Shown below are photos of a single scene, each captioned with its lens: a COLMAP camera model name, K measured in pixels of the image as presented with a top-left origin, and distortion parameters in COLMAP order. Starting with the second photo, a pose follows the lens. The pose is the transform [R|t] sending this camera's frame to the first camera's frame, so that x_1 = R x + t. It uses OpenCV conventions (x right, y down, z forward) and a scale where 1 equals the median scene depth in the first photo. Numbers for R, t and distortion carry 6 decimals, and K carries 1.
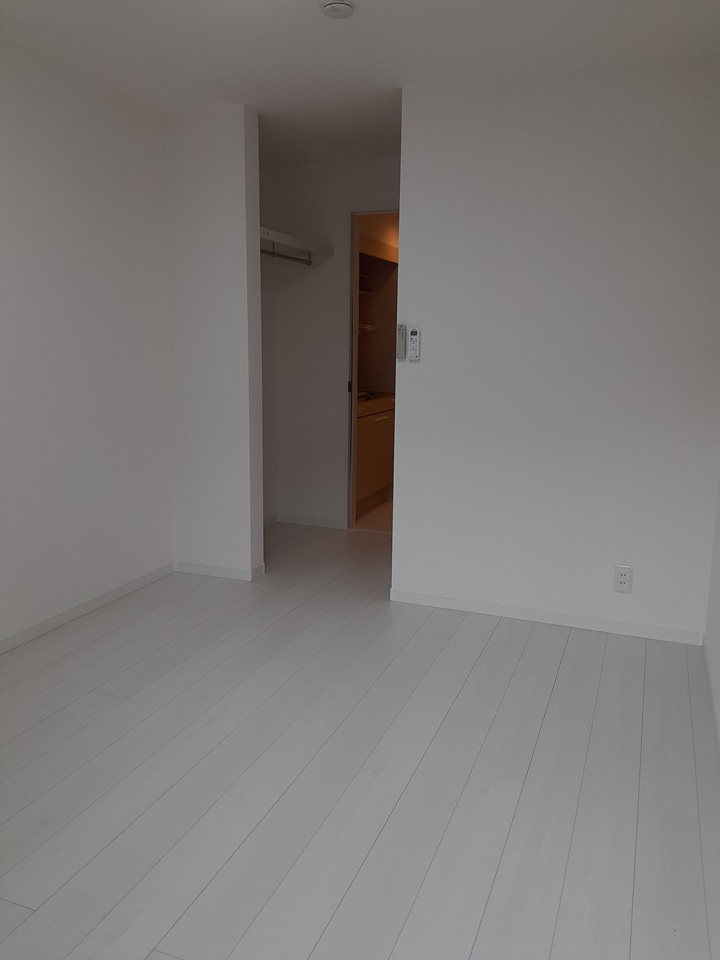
lens RADIAL K [[762.5, 0, 355.0], [0, 762.5, 481.6], [0, 0, 1]] dist [0.023217, -0.057690]
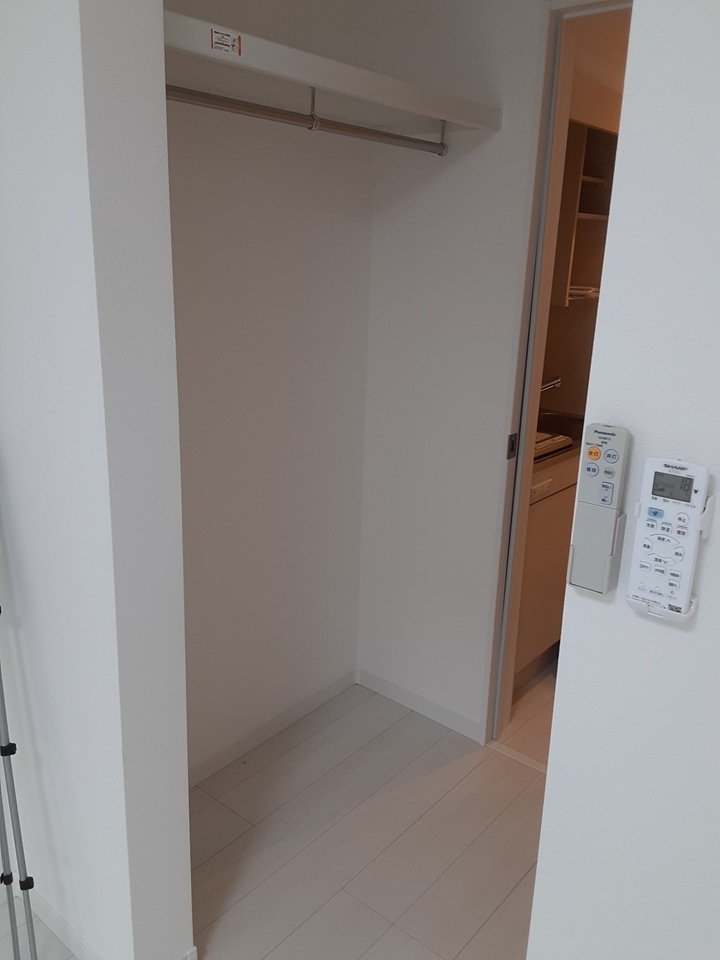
lens RADIAL K [[762.5, 0, 353.2], [0, 762.5, 475.6], [0, 0, 1]] dist [0.023217, -0.057690]
pose [[0.945146, 0.105524, -0.309135, 0.047963], [-0.074968, 0.991195, 0.109143, -0.165542], [0.317931, -0.079981, 0.944734, 0.630854]]
